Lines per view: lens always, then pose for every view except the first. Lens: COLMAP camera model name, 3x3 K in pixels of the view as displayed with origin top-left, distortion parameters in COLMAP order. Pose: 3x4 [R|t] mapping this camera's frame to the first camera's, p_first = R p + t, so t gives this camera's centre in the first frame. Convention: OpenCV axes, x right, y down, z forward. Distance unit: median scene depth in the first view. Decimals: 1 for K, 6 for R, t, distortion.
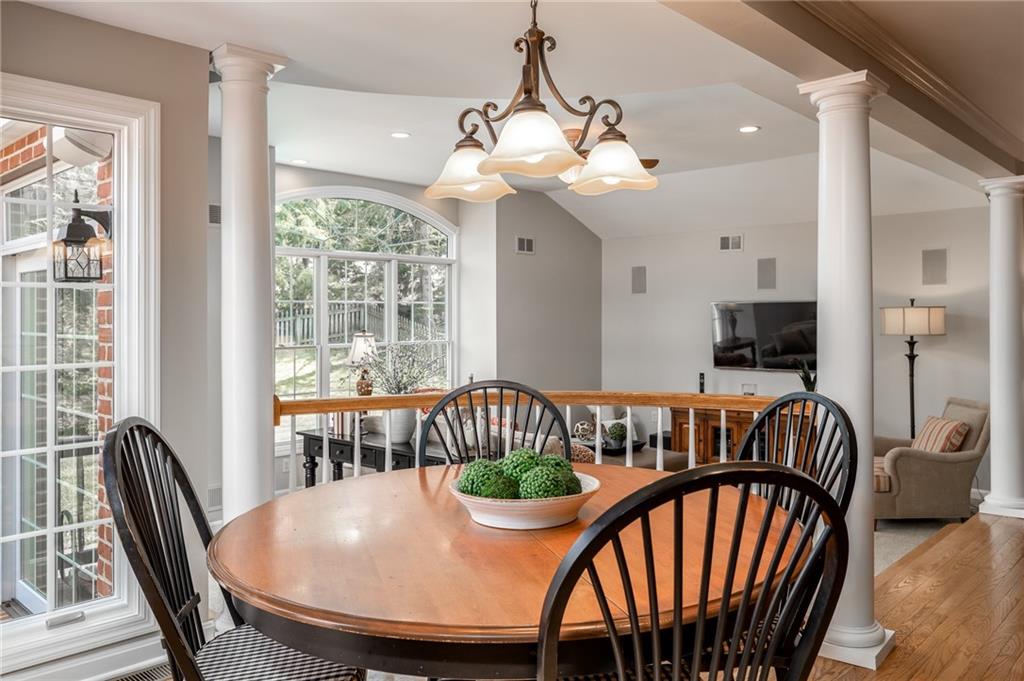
lens RADIAL K [[761.1, 0, 512.0], [0, 761.1, 340.5], [0, 0, 1]] dist [-0.000997, -0.000319]
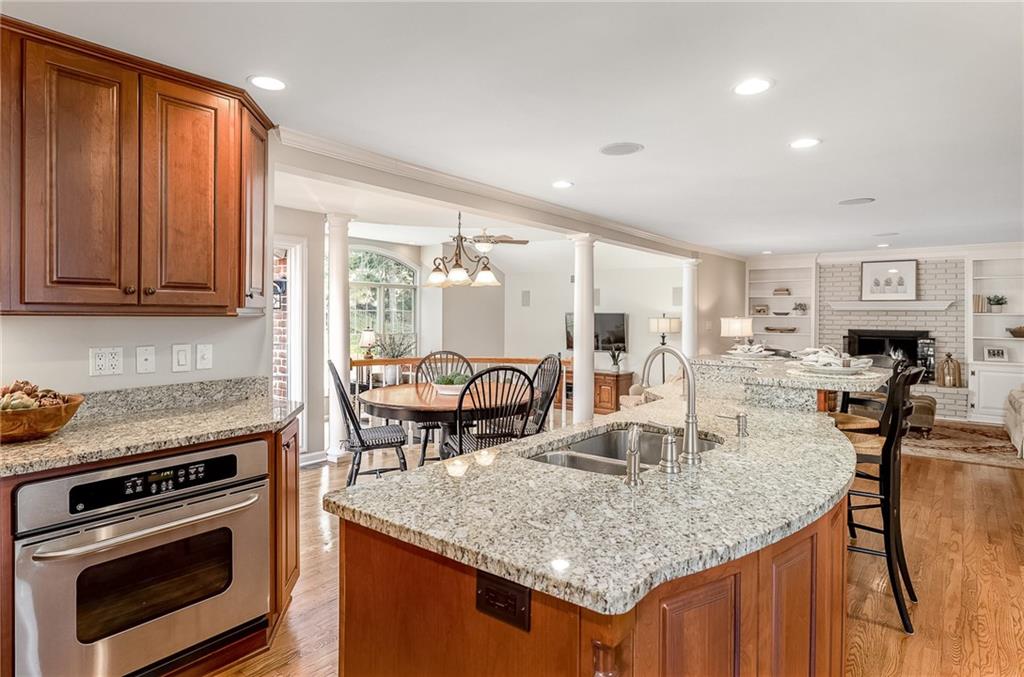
lens RADIAL K [[559.4, 0, 512.0], [0, 559.4, 338.5], [0, 0, 1]] dist [0.001032, 0.000096]
pose [[0.994061, 0.006476, 0.108630, -0.002351], [-0.007744, 0.999907, 0.011258, -0.018243], [-0.108547, -0.012032, 0.994019, -1.188281]]
